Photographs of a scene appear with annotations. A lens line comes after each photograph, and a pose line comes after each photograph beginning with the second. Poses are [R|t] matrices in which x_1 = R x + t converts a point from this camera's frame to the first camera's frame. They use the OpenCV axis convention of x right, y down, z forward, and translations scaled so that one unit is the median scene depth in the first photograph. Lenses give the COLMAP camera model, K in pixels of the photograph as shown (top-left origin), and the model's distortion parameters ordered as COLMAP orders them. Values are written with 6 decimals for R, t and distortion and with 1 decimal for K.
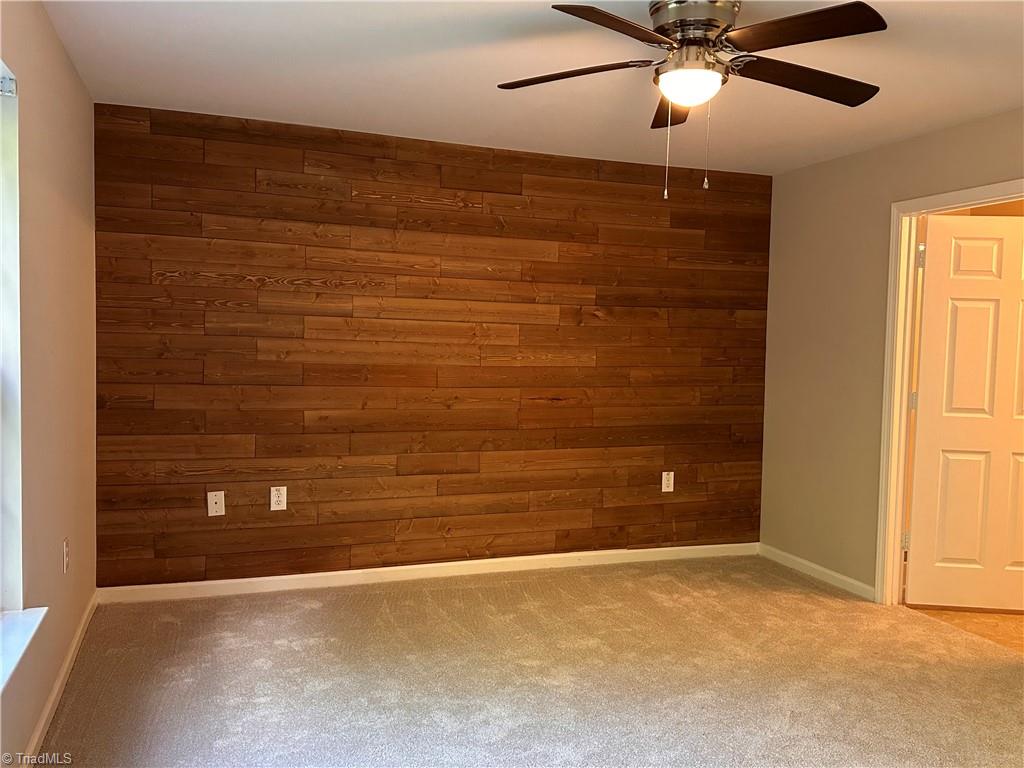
lens RADIAL K [[828.0, 0, 512.0], [0, 828.0, 384.0], [0, 0, 1]] dist [0.202520, -0.420798]
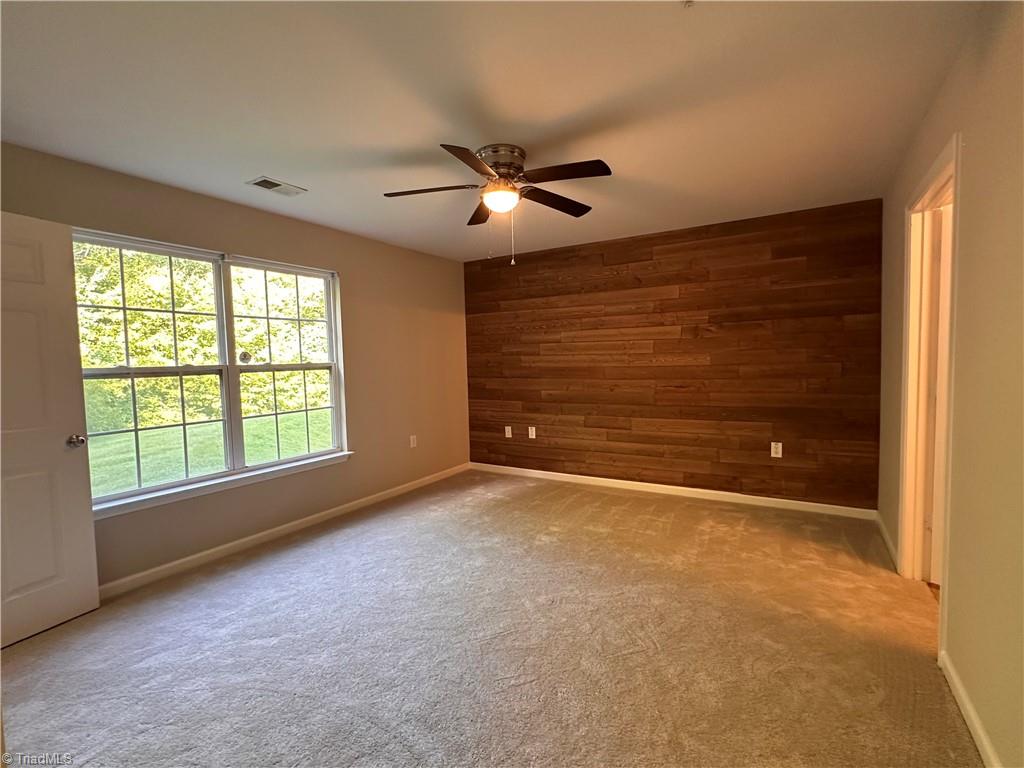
lens RADIAL K [[478.0, 0, 512.0], [0, 478.0, 384.0], [0, 0, 1]] dist [0.000971, 0.000070]
pose [[0.624792, 0.004938, -0.780775, 0.587226], [-0.002271, 0.999987, 0.004507, 0.010674], [0.780788, -0.001043, 0.624796, 0.217574]]
